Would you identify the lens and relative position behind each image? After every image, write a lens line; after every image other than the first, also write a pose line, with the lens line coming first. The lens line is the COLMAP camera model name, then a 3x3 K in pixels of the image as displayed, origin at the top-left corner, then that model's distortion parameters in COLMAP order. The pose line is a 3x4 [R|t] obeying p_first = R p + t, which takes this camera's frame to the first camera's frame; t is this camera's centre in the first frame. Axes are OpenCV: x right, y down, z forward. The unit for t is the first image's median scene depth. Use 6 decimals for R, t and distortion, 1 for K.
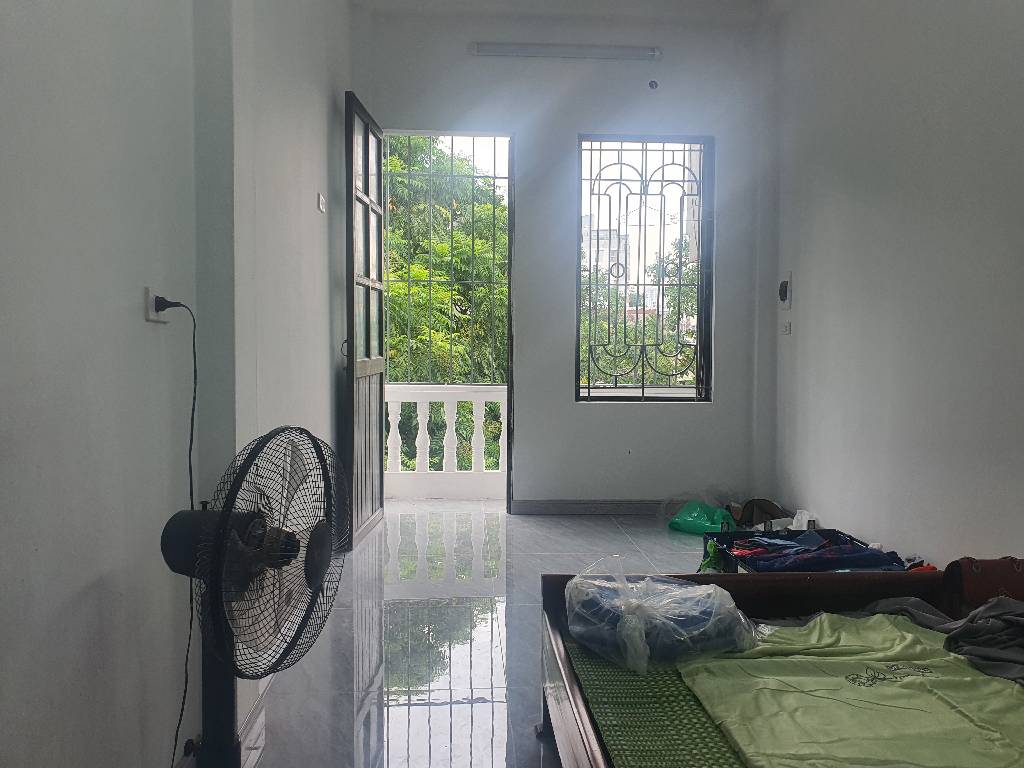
lens RADIAL K [[775.1, 0, 514.3], [0, 775.1, 380.7], [0, 0, 1]] dist [0.000676, -0.000476]
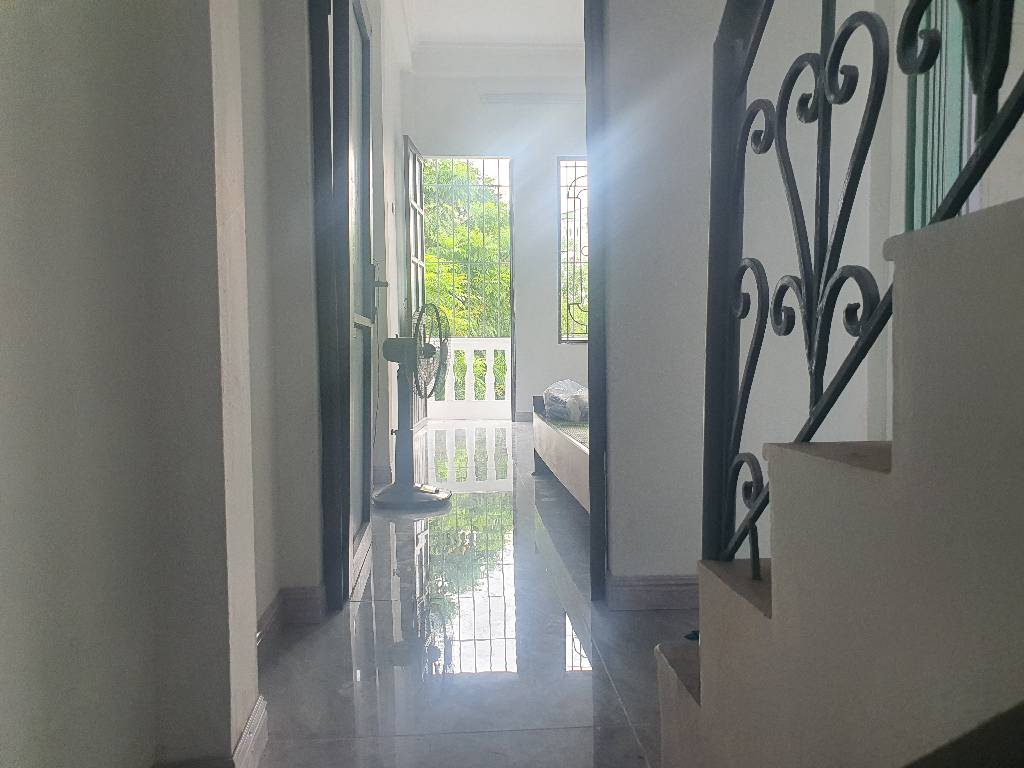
lens RADIAL K [[775.1, 0, 508.8], [0, 775.1, 387.9], [0, 0, 1]] dist [0.000676, -0.000476]
pose [[0.999852, -0.015686, -0.006996, -0.003825], [0.015795, 0.999750, 0.015802, 0.080814], [0.006746, -0.015910, 0.999851, -0.412933]]
